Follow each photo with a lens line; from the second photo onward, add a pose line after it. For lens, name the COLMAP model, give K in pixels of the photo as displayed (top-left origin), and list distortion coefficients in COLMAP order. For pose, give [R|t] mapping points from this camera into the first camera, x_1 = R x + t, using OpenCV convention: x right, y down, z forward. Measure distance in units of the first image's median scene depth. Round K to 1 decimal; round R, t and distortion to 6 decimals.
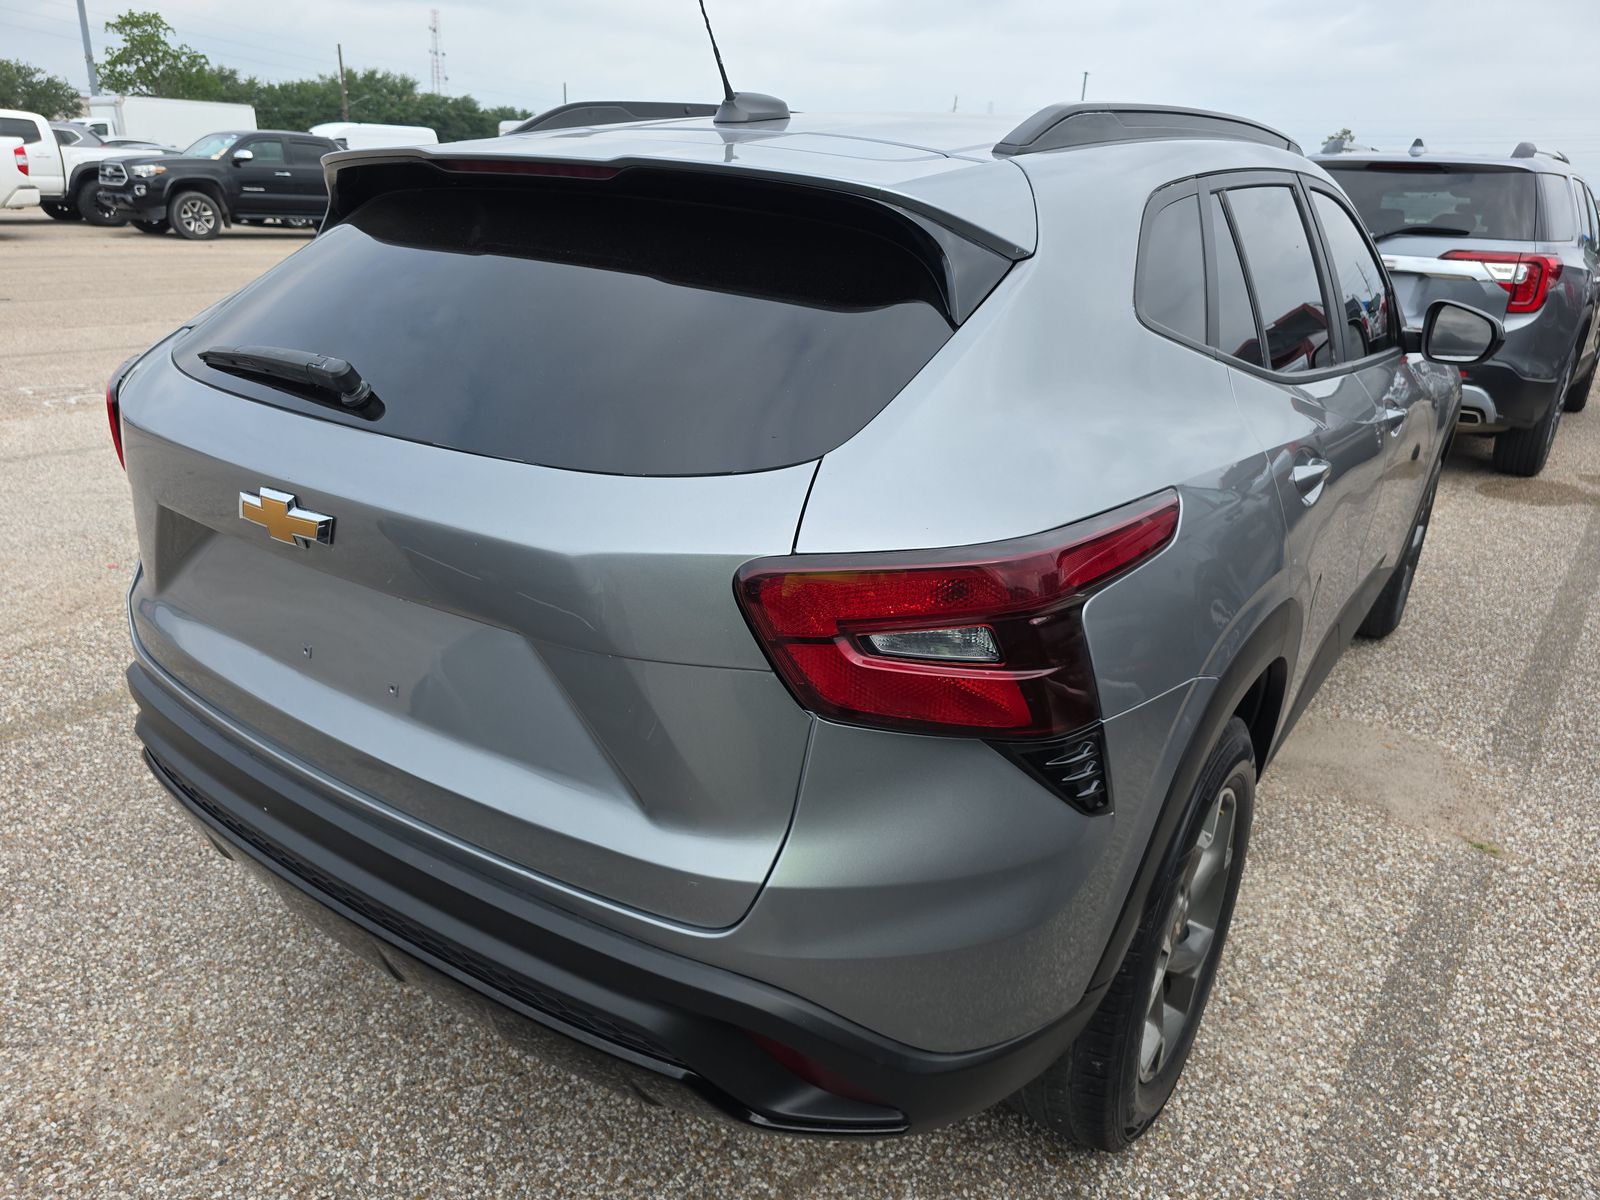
lens RADIAL K [[1069.4, 0, 806.0], [0, 1069.4, 630.0], [0, 0, 1]] dist [0.033629, -0.036764]
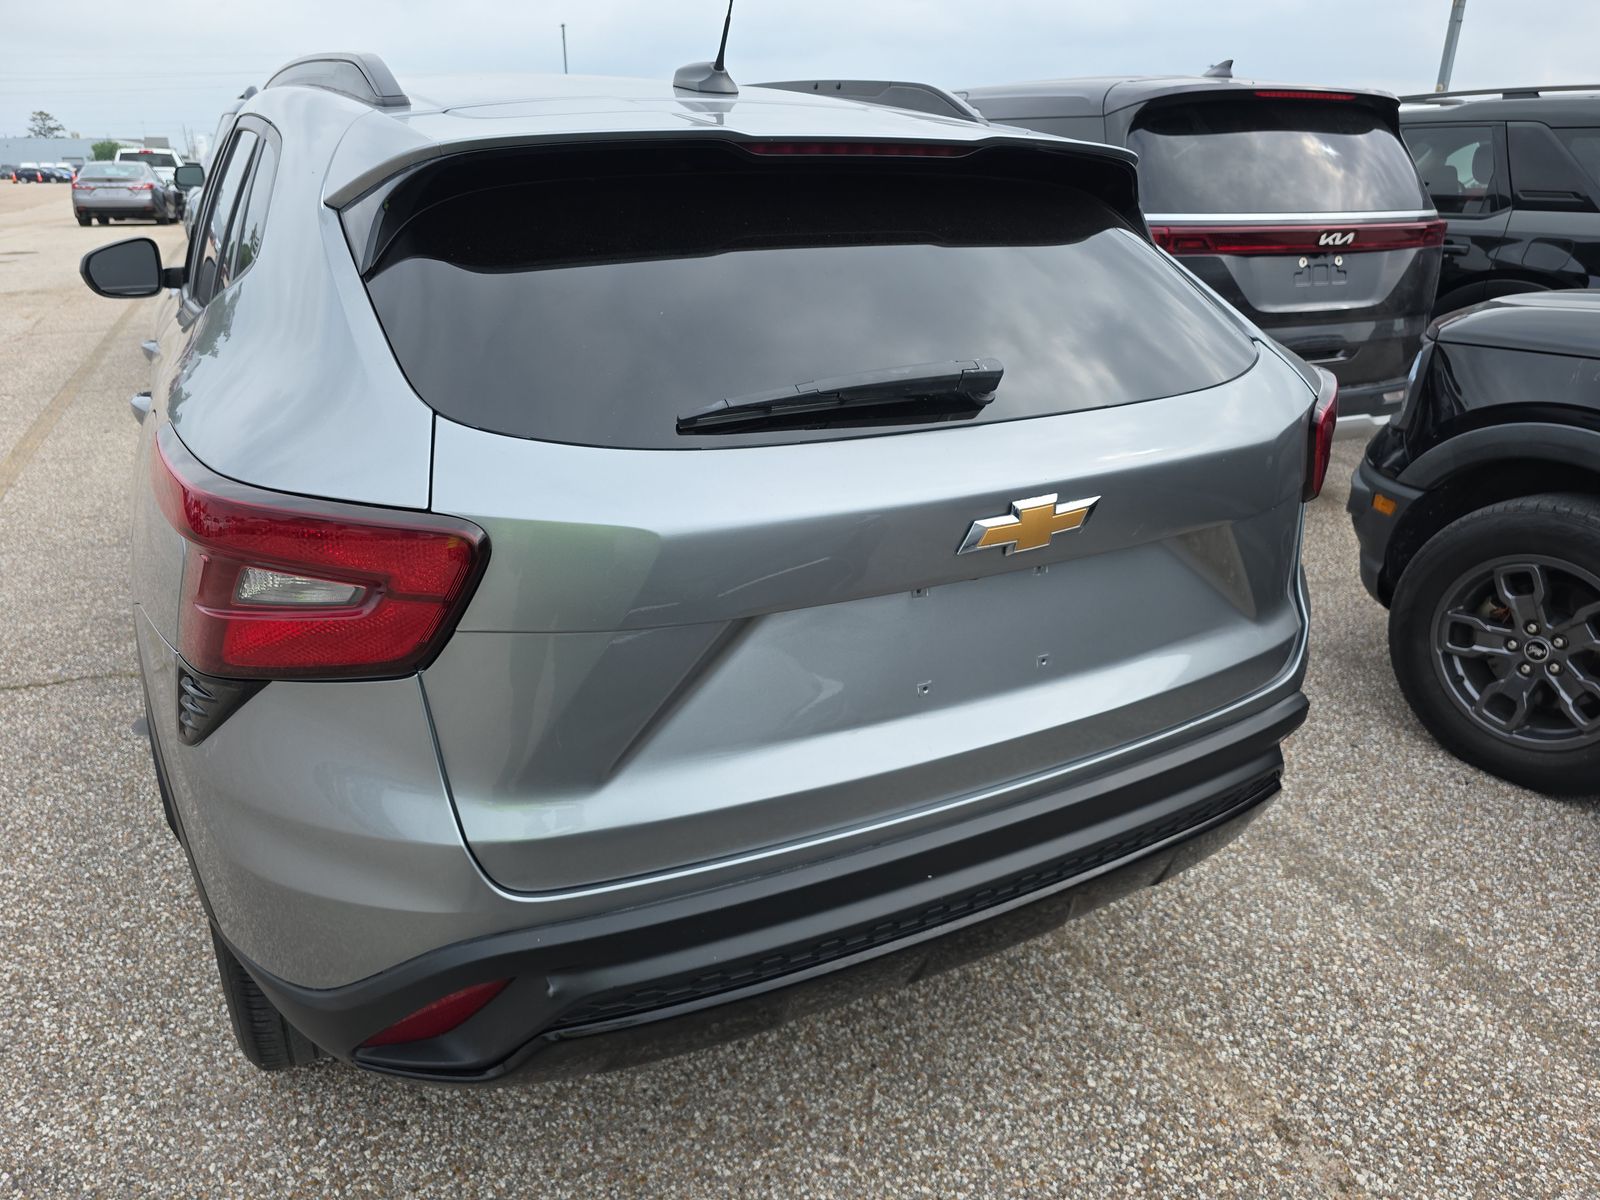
lens RADIAL K [[1069.4, 0, 806.0], [0, 1069.4, 630.0], [0, 0, 1]] dist [0.033629, -0.036764]
pose [[0.452971, -0.384548, 0.804326, -1.013617], [0.342603, 0.907998, 0.241169, -0.233263], [-0.823067, 0.166322, 0.543044, 0.477900]]
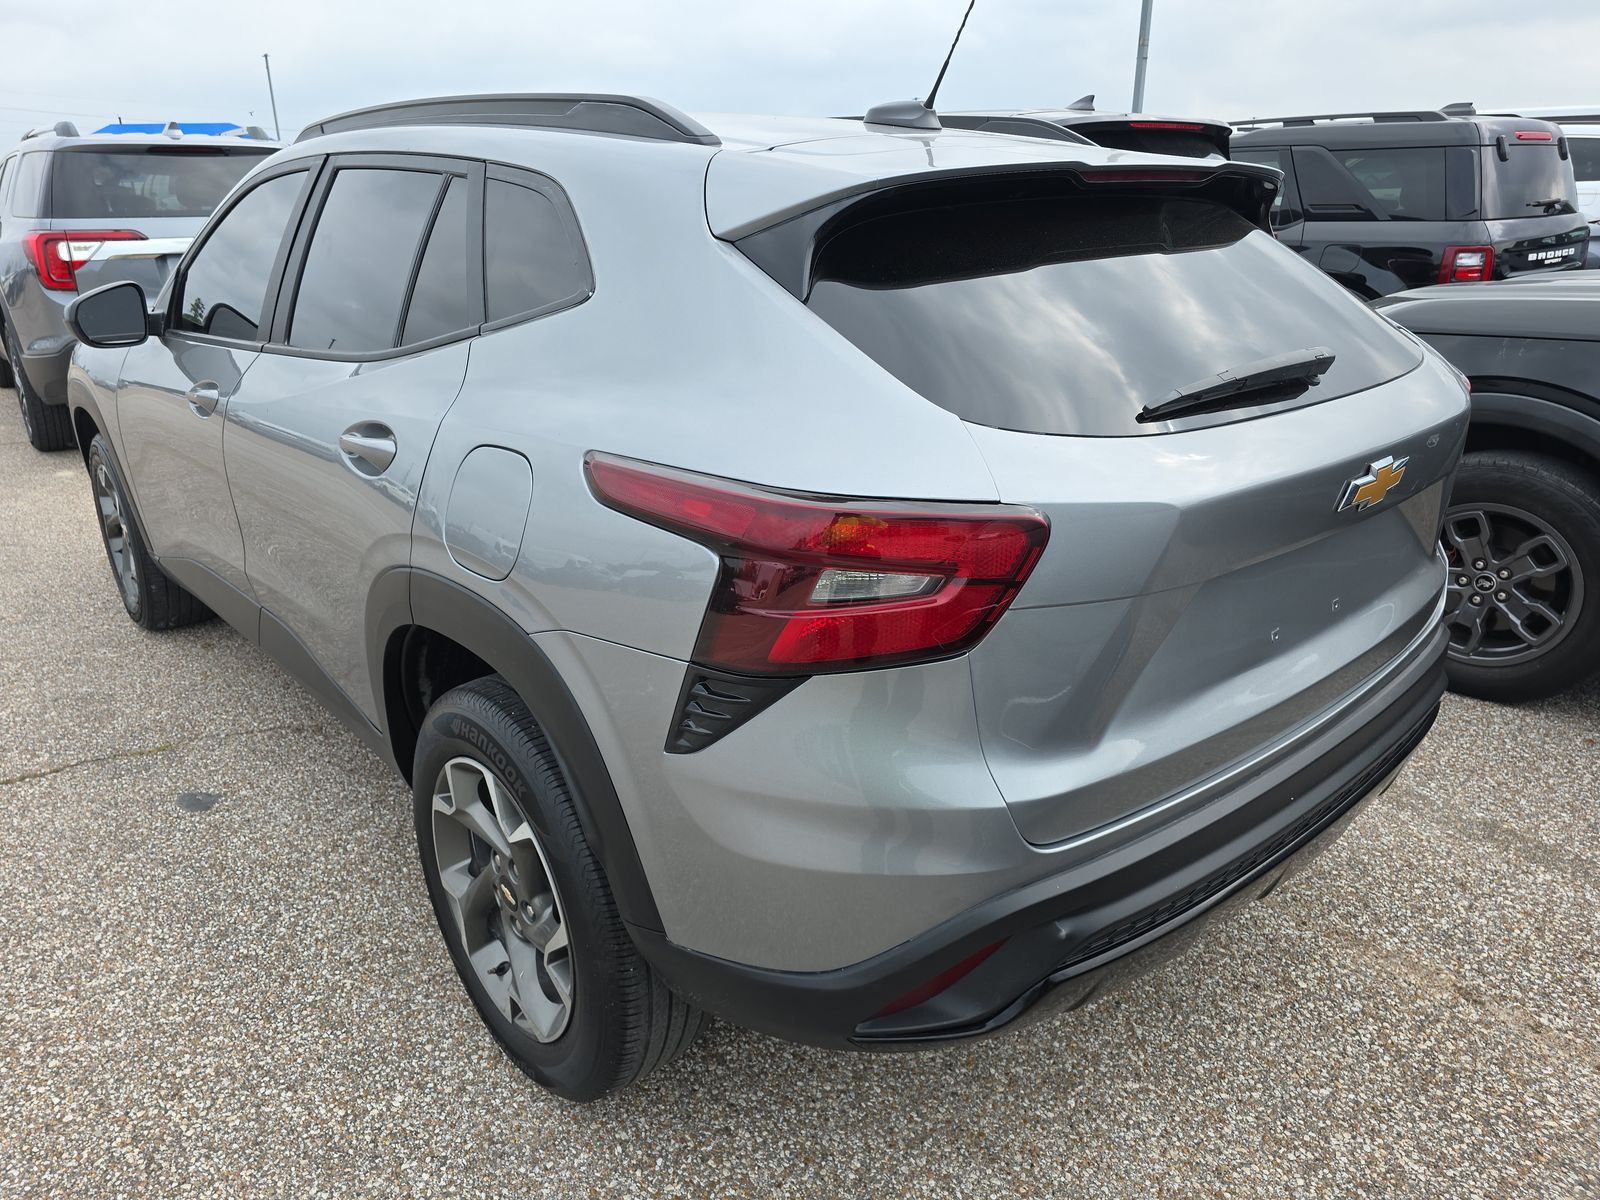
lens RADIAL K [[1064.9, 0, 797.6], [0, 1064.9, 610.5], [0, 0, 1]] dist [0.037673, -0.038263]
pose [[0.248090, -0.387557, 0.887835, -1.245684], [0.380882, 0.881701, 0.278448, -0.391512], [-0.890719, 0.269080, 0.366355, 0.846157]]
